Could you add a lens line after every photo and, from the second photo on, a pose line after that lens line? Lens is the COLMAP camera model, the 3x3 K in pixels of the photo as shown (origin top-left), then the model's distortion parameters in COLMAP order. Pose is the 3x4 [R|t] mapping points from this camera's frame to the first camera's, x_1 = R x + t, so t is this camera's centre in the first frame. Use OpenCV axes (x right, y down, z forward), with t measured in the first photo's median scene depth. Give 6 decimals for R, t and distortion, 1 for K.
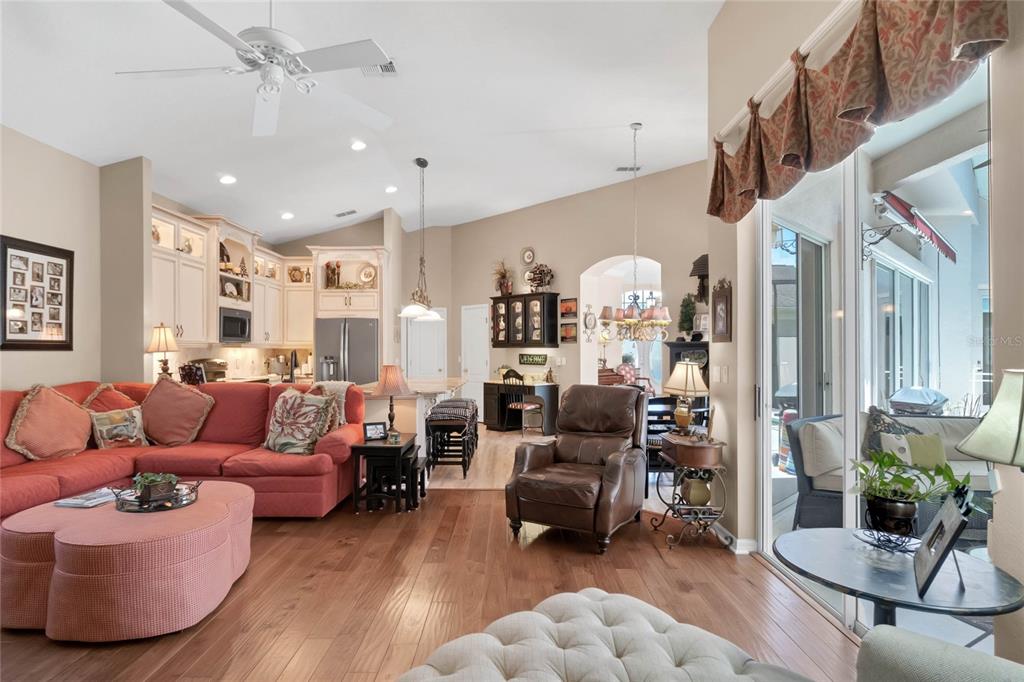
lens RADIAL K [[562.4, 0, 505.3], [0, 562.4, 350.0], [0, 0, 1]] dist [-0.000412, -0.001376]
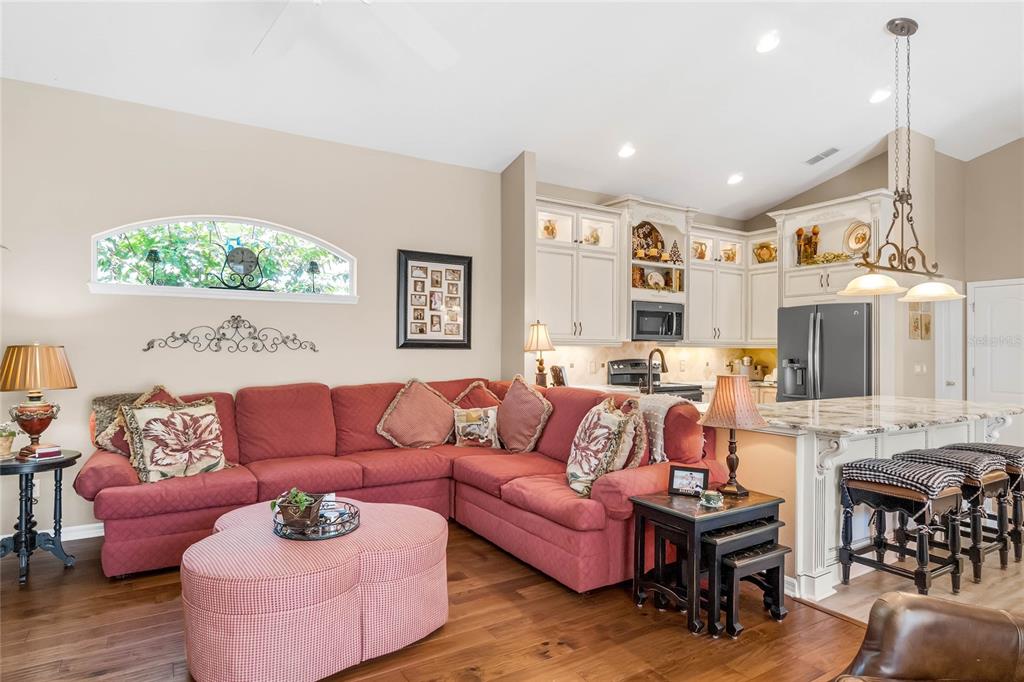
lens RADIAL K [[562.4, 0, 492.7], [0, 562.4, 345.7], [0, 0, 1]] dist [-0.000412, -0.001376]
pose [[0.517035, -0.003068, -0.855959, 0.120747], [-0.005105, 0.999965, -0.006667, 0.001072], [0.855949, 0.007817, 0.517001, 0.329458]]
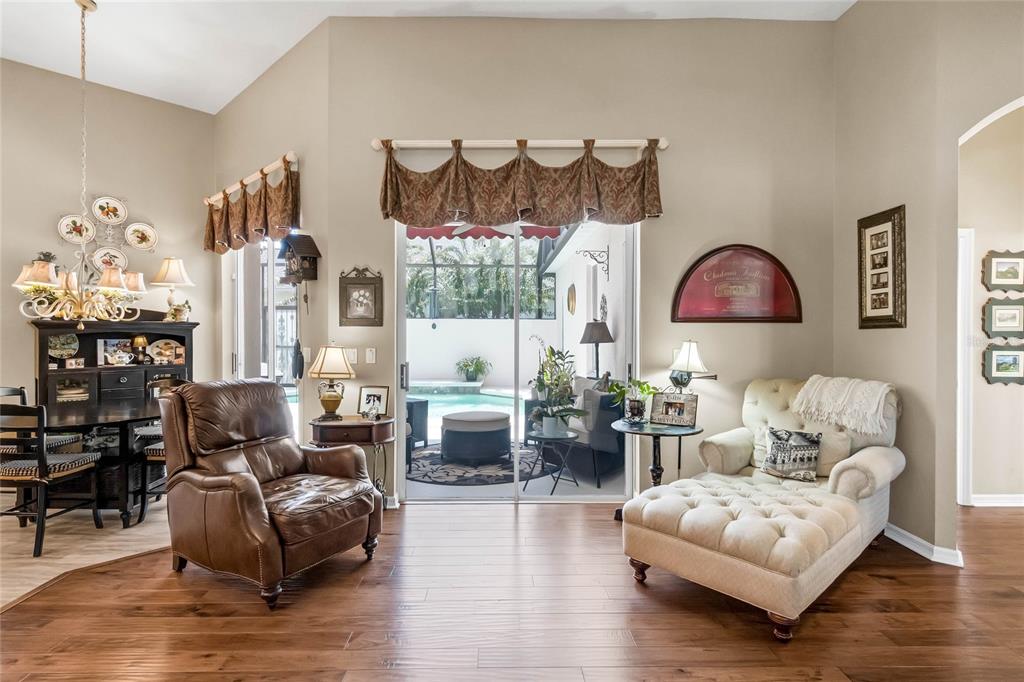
lens RADIAL K [[521.2, 0, 526.9], [0, 521.2, 334.5], [0, 0, 1]] dist [0.001651, -0.002103]
pose [[-0.050910, -0.003095, 0.998698, -0.342727], [-0.004764, 0.999985, 0.002856, -0.001662], [-0.998692, -0.004613, -0.050924, 0.393318]]
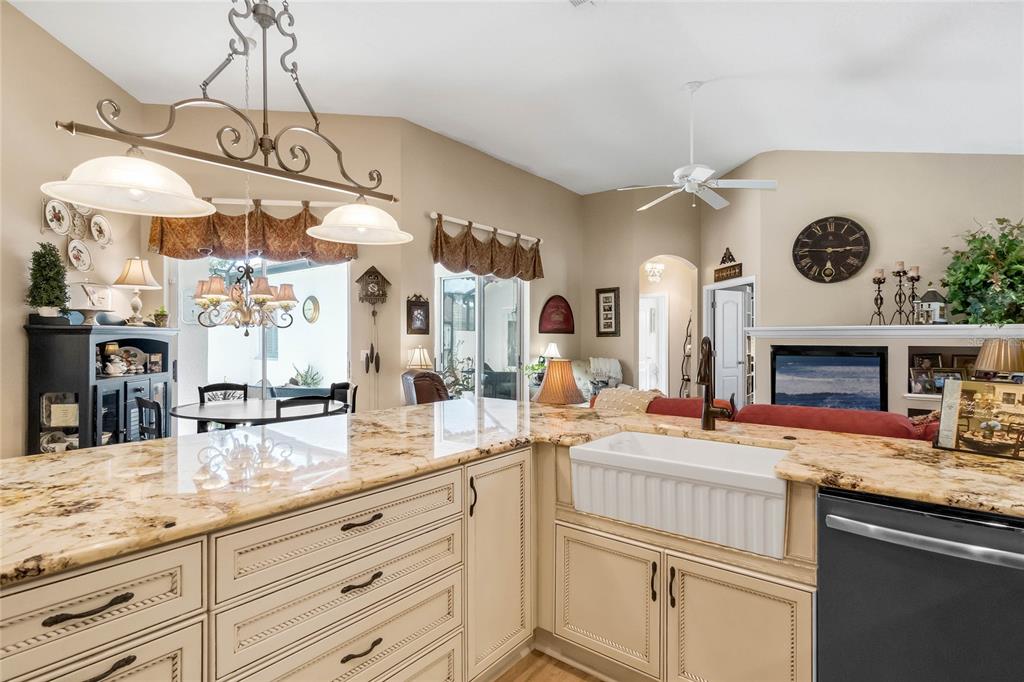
lens RADIAL K [[501.2, 0, 522.7], [0, 501.2, 341.1], [0, 0, 1]] dist [0.002035, 0.000016]
pose [[-0.812119, -0.000747, 0.583492, -0.370842], [-0.000574, 1.000000, 0.000482, 0.001853], [-0.583492, 0.000056, -0.812119, 1.049859]]
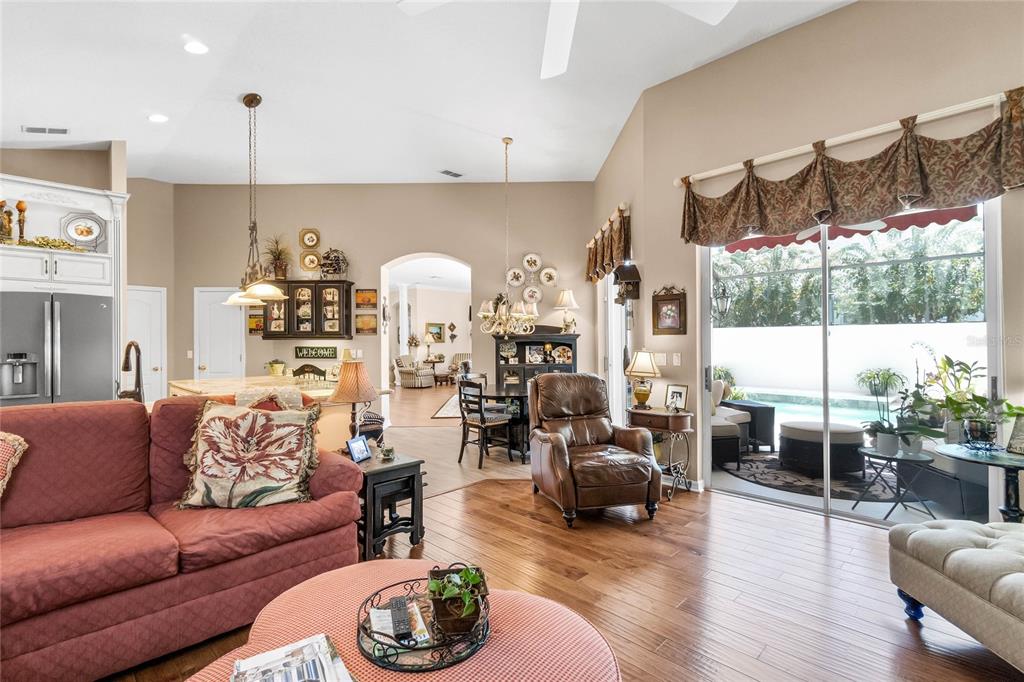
lens RADIAL K [[489.7, 0, 515.2], [0, 489.7, 340.8], [0, 0, 1]] dist [0.002386, -0.001644]
pose [[0.684067, -0.000194, 0.729419, -0.374208], [0.002269, 0.999996, -0.001862, 0.000155], [-0.729415, 0.002929, 0.684065, 0.261467]]
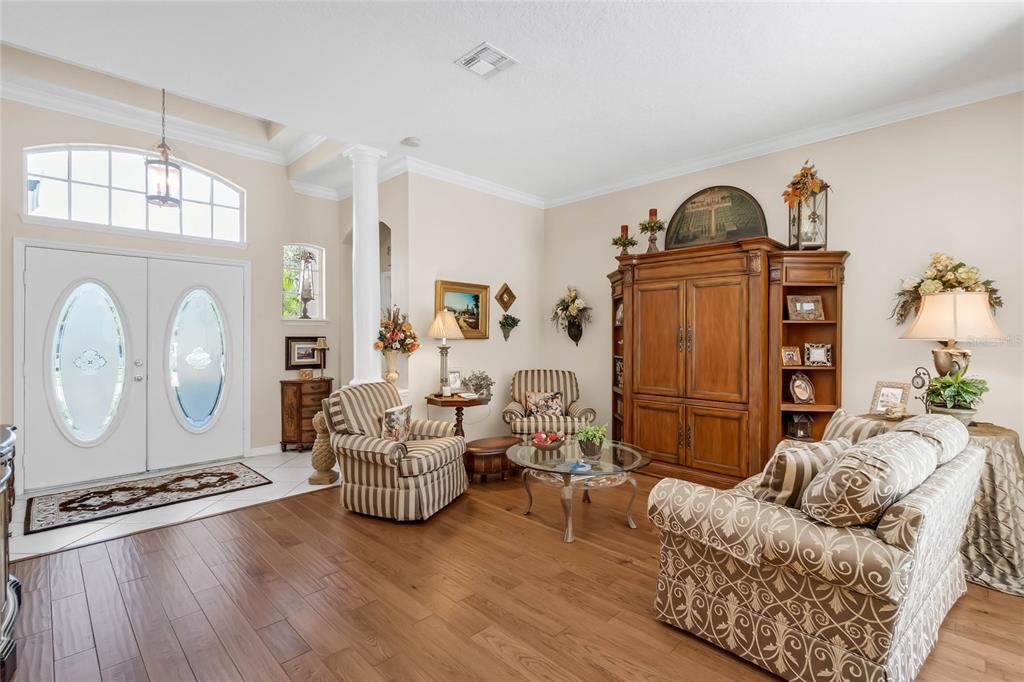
lens RADIAL K [[458.3, 0, 515.7], [0, 458.3, 339.0], [0, 0, 1]] dist [-0.014162, 0.003619]
pose [[0.679809, -0.004675, 0.733374, 0.486192], [-0.003620, 0.999946, 0.009730, -0.004038], [-0.733380, -0.009270, 0.679756, 1.437558]]
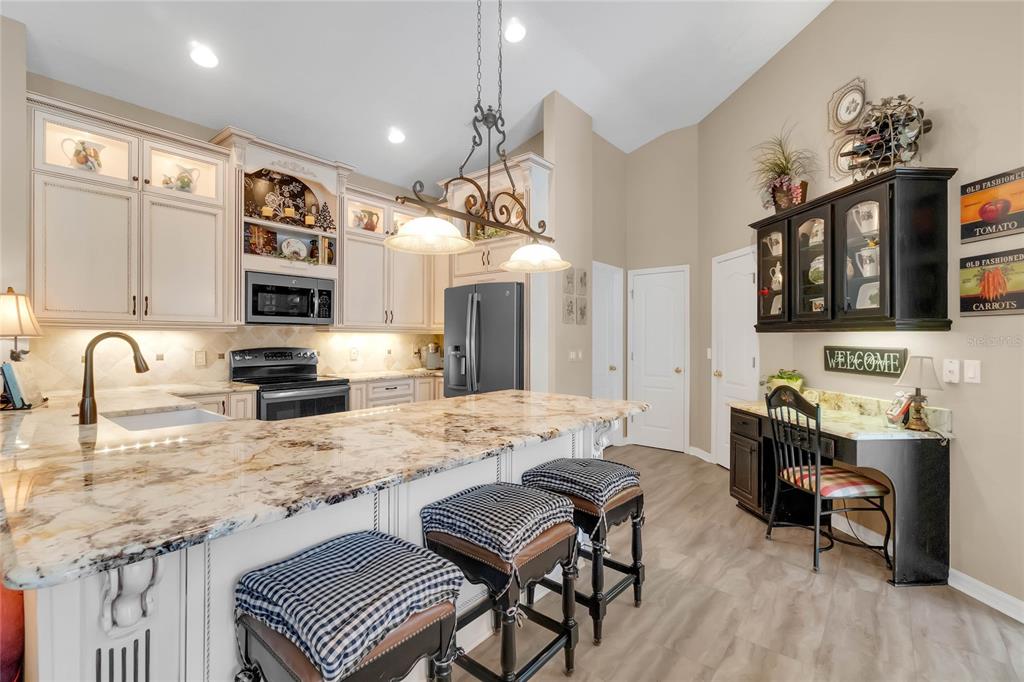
lens RADIAL K [[458.3, 0, 505.7], [0, 458.3, 339.3], [0, 0, 1]] dist [-0.014162, 0.003619]
pose [[0.776960, 0.005944, -0.629521, 0.067228], [-0.003097, 0.999979, 0.005619, 0.000898], [0.629542, -0.002416, 0.776963, 0.710424]]
